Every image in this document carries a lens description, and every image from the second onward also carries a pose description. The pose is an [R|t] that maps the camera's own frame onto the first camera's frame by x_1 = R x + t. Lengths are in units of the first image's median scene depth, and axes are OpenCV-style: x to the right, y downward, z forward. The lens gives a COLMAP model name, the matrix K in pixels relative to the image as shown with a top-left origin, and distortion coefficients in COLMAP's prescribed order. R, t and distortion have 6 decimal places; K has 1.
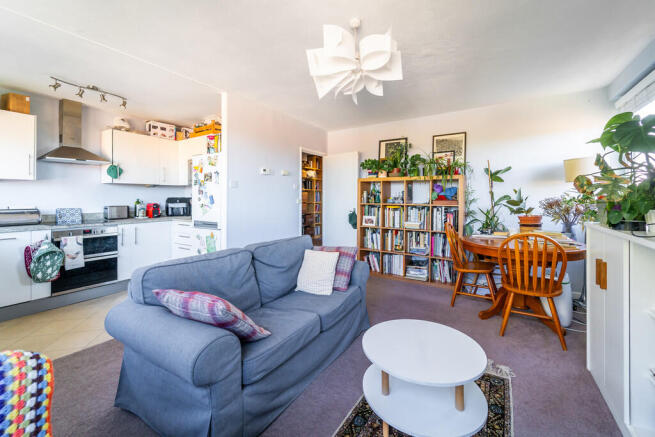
lens RADIAL K [[273.6, 0, 329.2], [0, 273.6, 199.7], [0, 0, 1]] dist [0.000343, -0.000421]
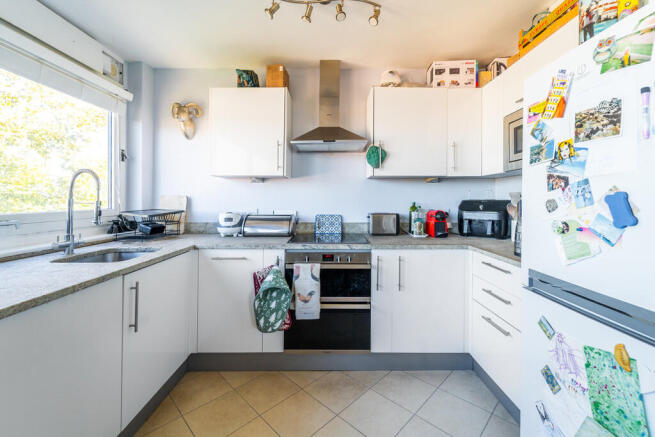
lens RADIAL K [[273.6, 0, 329.2], [0, 273.6, 199.7], [0, 0, 1]] dist [0.000343, -0.000421]
pose [[0.528881, 0.000314, -0.848696, -0.345914], [-0.008246, 0.999955, -0.004769, -0.005011], [0.848656, 0.009521, 0.528860, 0.627006]]
